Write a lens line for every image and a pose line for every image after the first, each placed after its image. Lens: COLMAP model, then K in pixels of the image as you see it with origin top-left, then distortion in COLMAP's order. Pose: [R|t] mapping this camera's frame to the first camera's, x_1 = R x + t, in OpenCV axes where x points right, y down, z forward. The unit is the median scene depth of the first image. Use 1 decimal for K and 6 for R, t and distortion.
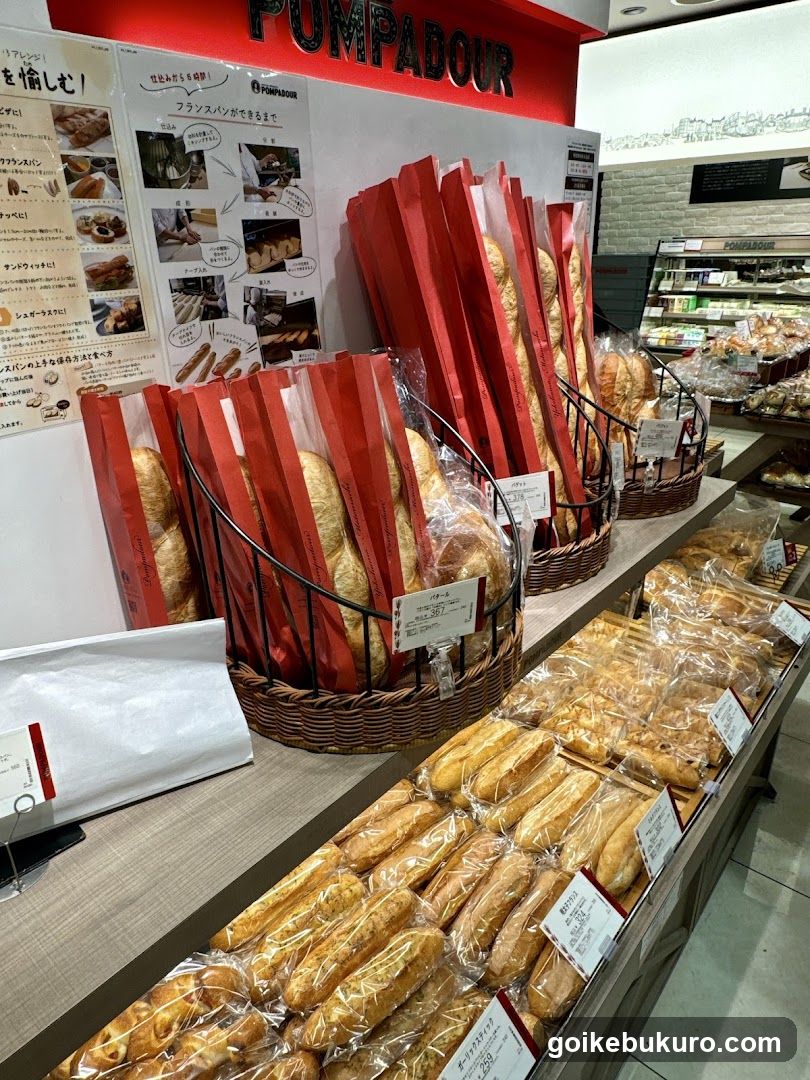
lens RADIAL K [[697.7, 0, 405.0], [0, 697.7, 540.0], [0, 0, 1]] dist [0.006065, 0.001777]
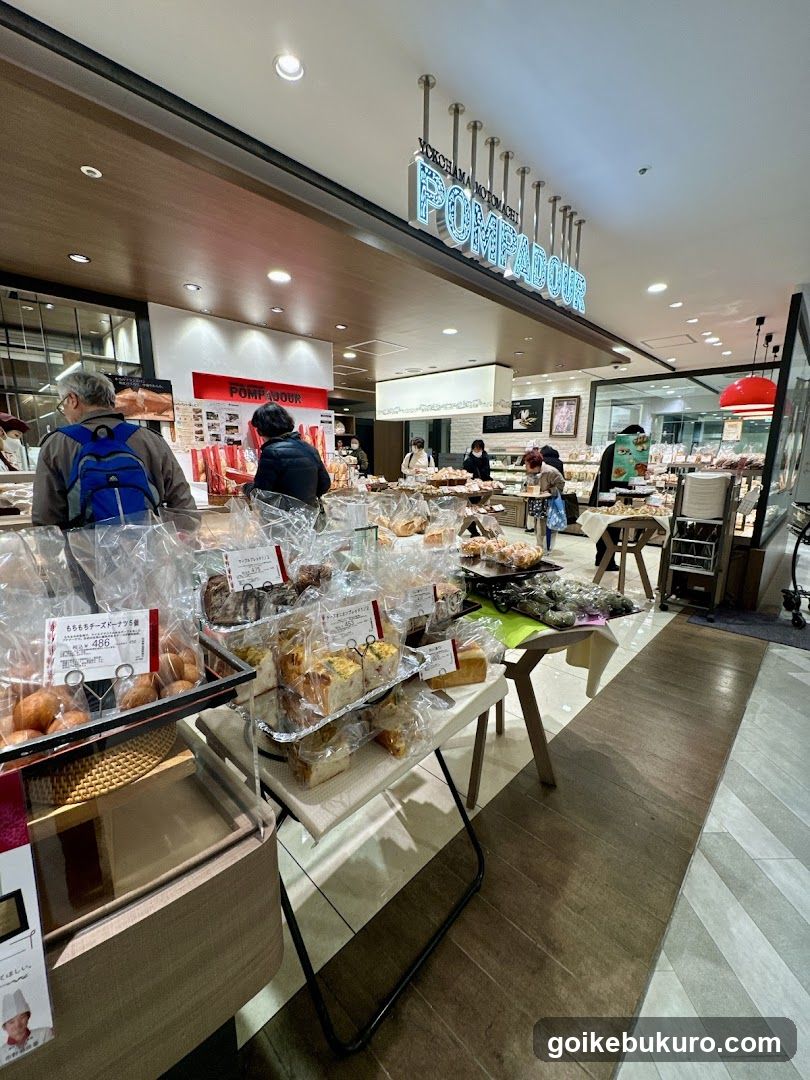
lens RADIAL K [[429.1, 0, 405.0], [0, 429.1, 540.0], [0, 0, 1]] dist [-0.000870, -0.000058]
pose [[0.996846, 0.047790, -0.063354, 1.416152], [-0.059655, 0.977754, -0.201095, 1.017951], [0.052334, 0.204241, 0.977521, -2.042451]]
